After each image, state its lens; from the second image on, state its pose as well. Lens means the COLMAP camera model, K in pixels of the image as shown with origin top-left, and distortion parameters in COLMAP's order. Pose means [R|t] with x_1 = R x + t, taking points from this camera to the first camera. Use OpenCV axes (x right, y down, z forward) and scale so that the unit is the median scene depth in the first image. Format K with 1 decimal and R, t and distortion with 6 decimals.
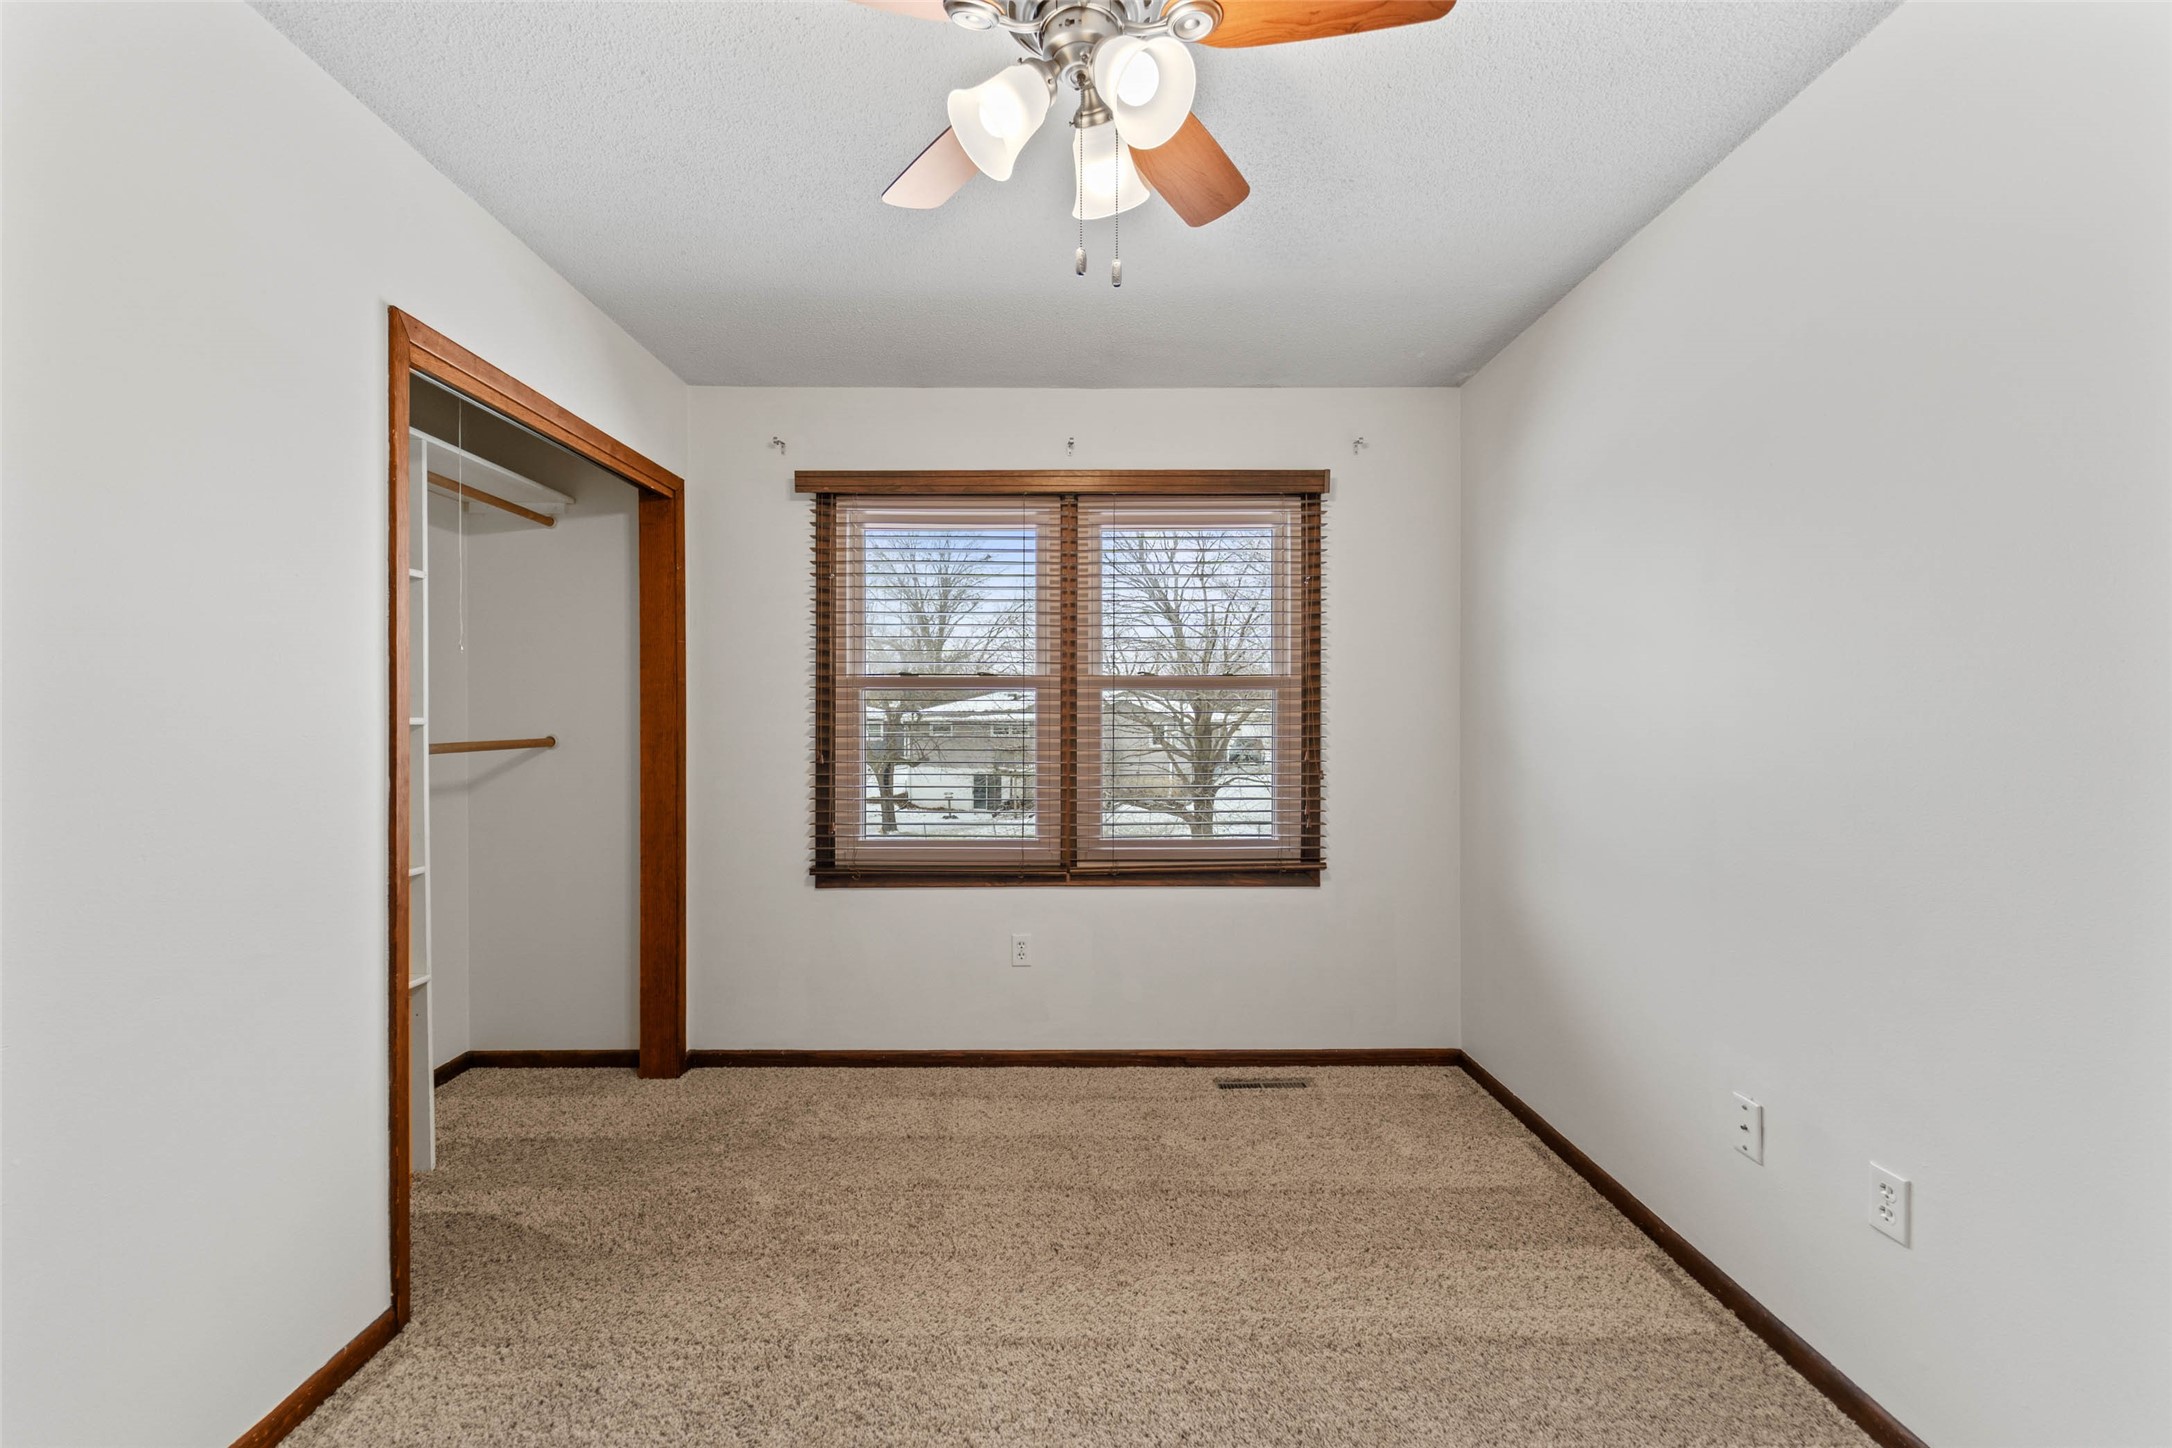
lens RADIAL K [[890.5, 0, 1070.9], [0, 890.5, 728.1], [0, 0, 1]] dist [0.000413, -0.000736]
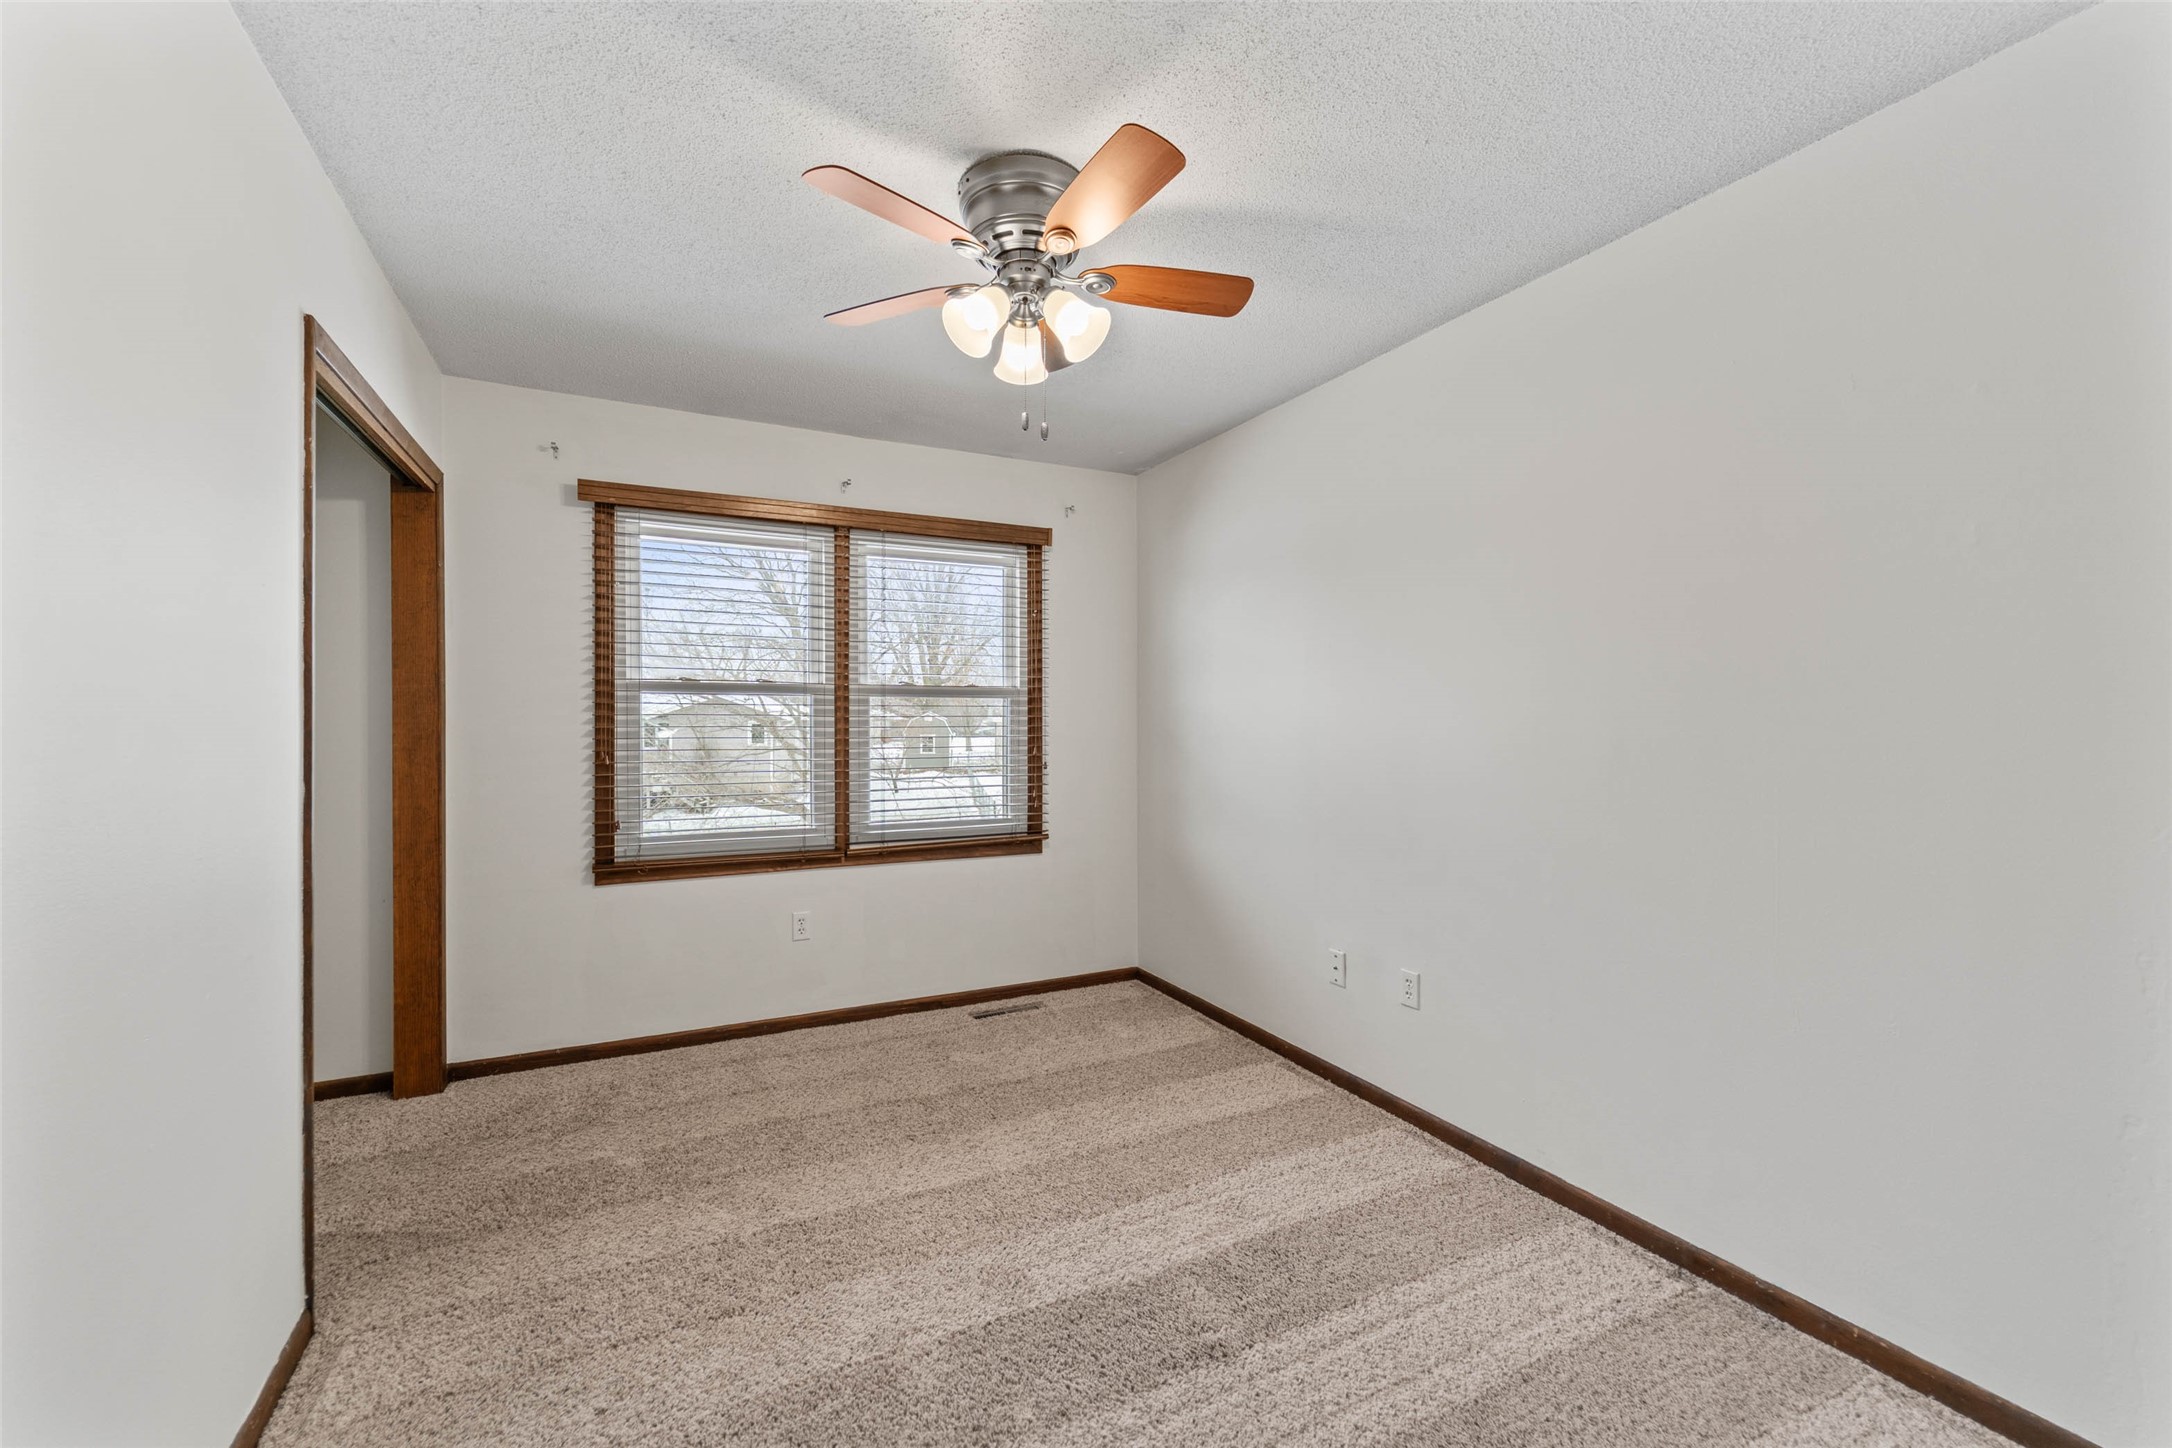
lens RADIAL K [[858.5, 0, 1083.6], [0, 858.5, 725.4], [0, 0, 1]] dist [-0.001692, -0.000262]
pose [[0.898271, -0.000754, 0.439442, -0.219610], [0.001521, 0.999998, -0.001393, -0.003512], [-0.439440, 0.001920, 0.898270, -0.140806]]
